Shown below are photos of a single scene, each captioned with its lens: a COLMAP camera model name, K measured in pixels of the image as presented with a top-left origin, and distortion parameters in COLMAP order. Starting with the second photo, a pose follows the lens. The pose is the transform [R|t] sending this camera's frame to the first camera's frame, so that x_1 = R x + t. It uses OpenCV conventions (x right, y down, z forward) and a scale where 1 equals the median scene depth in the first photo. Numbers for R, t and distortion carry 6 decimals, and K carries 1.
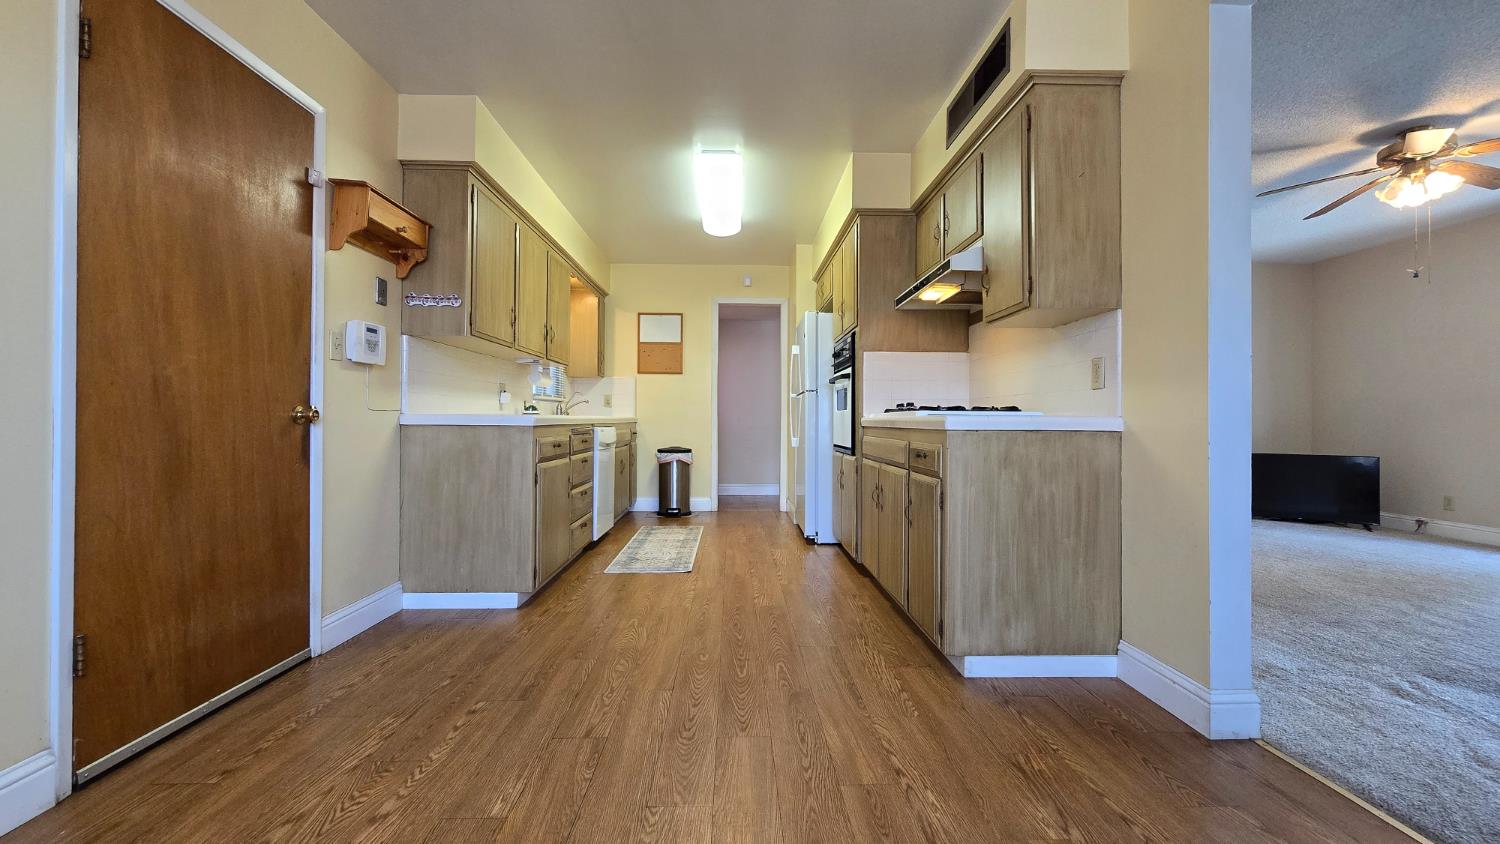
lens RADIAL K [[612.6, 0, 754.4], [0, 612.6, 419.7], [0, 0, 1]] dist [-0.006296, 0.002916]
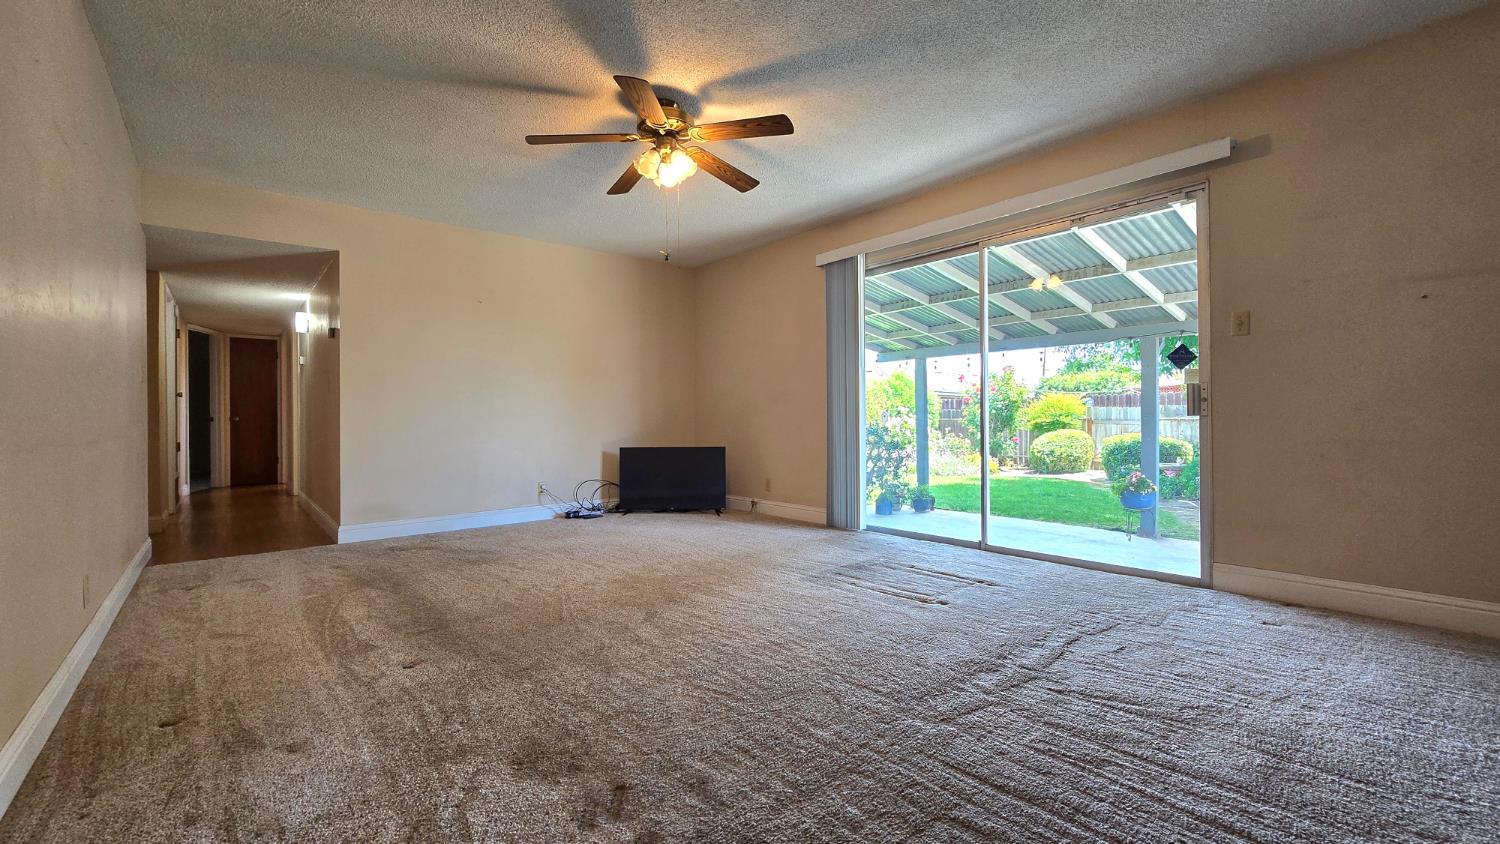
lens RADIAL K [[612.6, 0, 752.3], [0, 612.6, 413.2], [0, 0, 1]] dist [-0.006296, 0.002916]
pose [[0.783114, -0.006609, 0.621843, 0.543316], [0.012347, 0.999912, -0.004922, 0.011090], [-0.621755, 0.011532, 0.783127, 0.160952]]
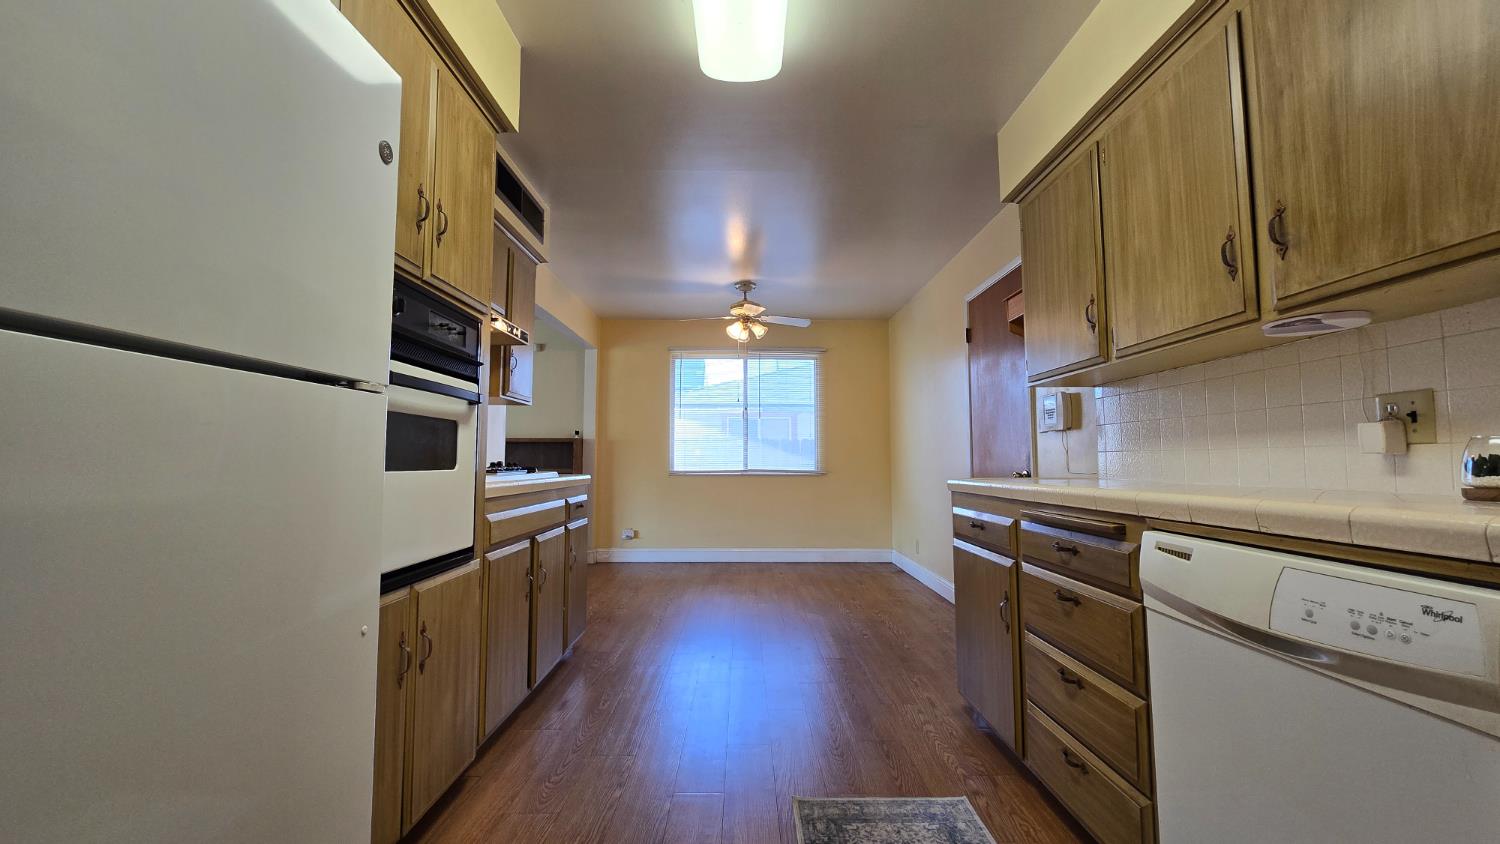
lens RADIAL K [[612.6, 0, 750.6], [0, 612.6, 414.9], [0, 0, 1]] dist [-0.006296, 0.002916]
pose [[-0.999648, -0.002058, 0.026459, -0.084421], [-0.004137, 0.996885, -0.078762, -0.023210], [-0.026215, -0.078843, -0.996542, 1.549180]]
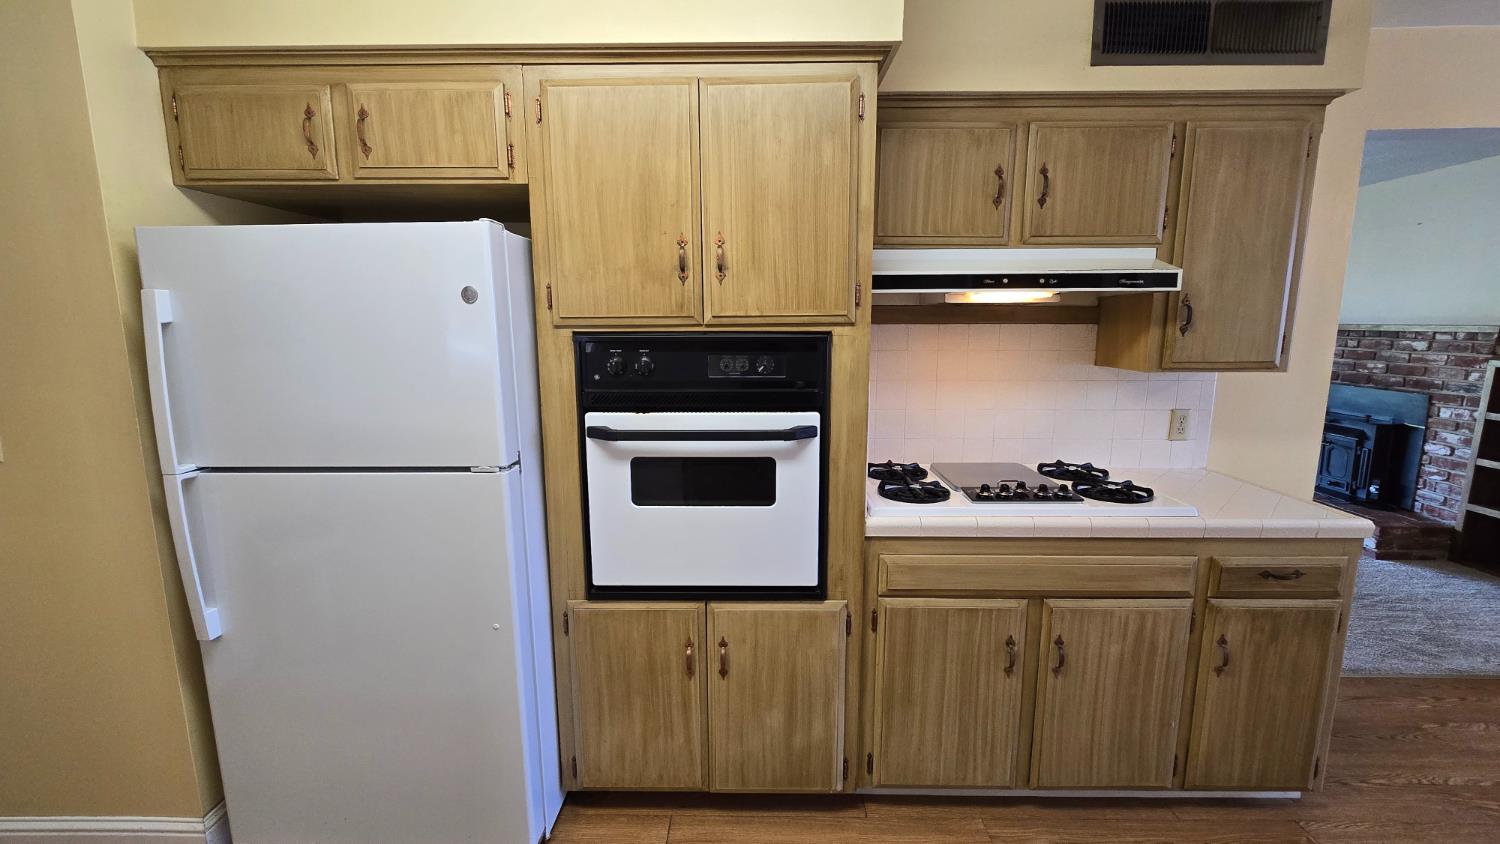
lens RADIAL K [[612.6, 0, 742.5], [0, 612.6, 417.1], [0, 0, 1]] dist [-0.006296, 0.002916]
pose [[0.053457, -0.161047, 0.985498, -0.289423], [0.000298, 0.986912, 0.161262, -0.160194], [-0.998570, -0.008327, 0.052805, 1.068369]]
